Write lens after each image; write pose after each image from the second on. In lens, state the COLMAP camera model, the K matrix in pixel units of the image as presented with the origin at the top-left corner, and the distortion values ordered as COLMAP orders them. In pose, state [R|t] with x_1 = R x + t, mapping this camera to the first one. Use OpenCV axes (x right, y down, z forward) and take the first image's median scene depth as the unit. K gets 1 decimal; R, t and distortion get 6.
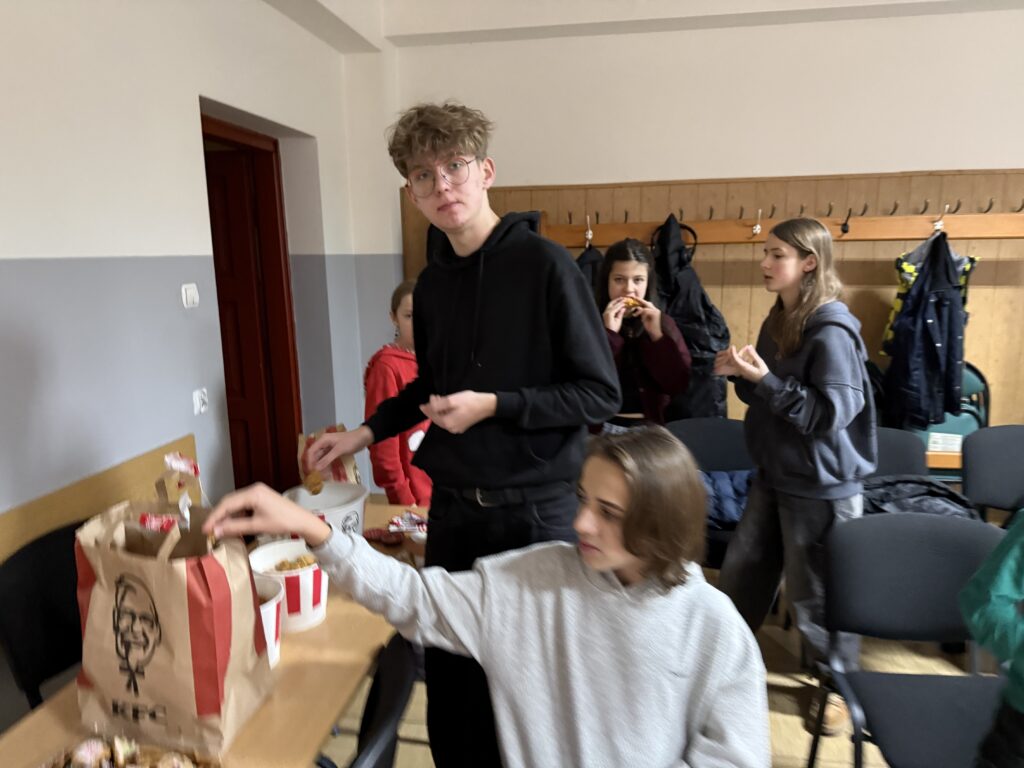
lens RADIAL K [[717.3, 0, 508.8], [0, 717.3, 383.1], [0, 0, 1]] dist [0.043919, -0.059494]
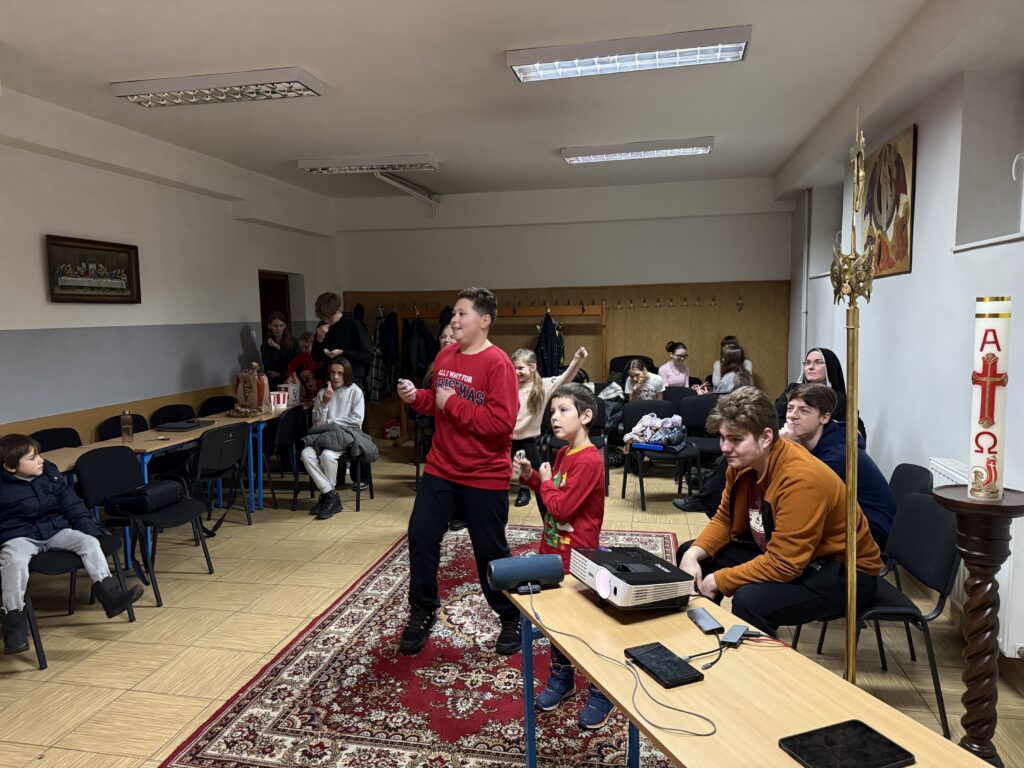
lens RADIAL K [[717.3, 0, 504.8], [0, 717.3, 391.2], [0, 0, 1]] dist [0.043919, -0.059494]
pose [[0.998533, 0.003185, -0.054048, 0.712381], [-0.007349, 0.997002, -0.077025, 0.309014], [0.053641, 0.077310, 0.995563, -1.784442]]
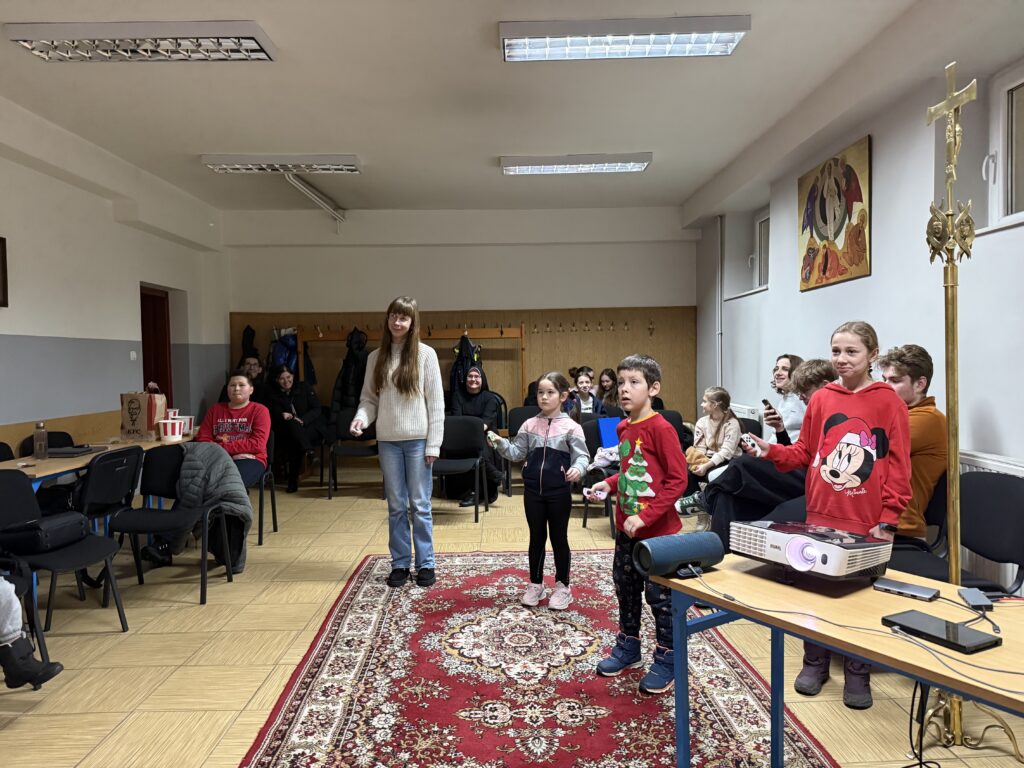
lens RADIAL K [[717.3, 0, 506.0], [0, 717.3, 384.8], [0, 0, 1]] dist [0.043919, -0.059494]
pose [[0.984239, -0.007968, 0.176666, 0.372776], [0.036864, 0.986283, -0.160893, 0.411456], [-0.172961, 0.164870, 0.971032, -1.573477]]
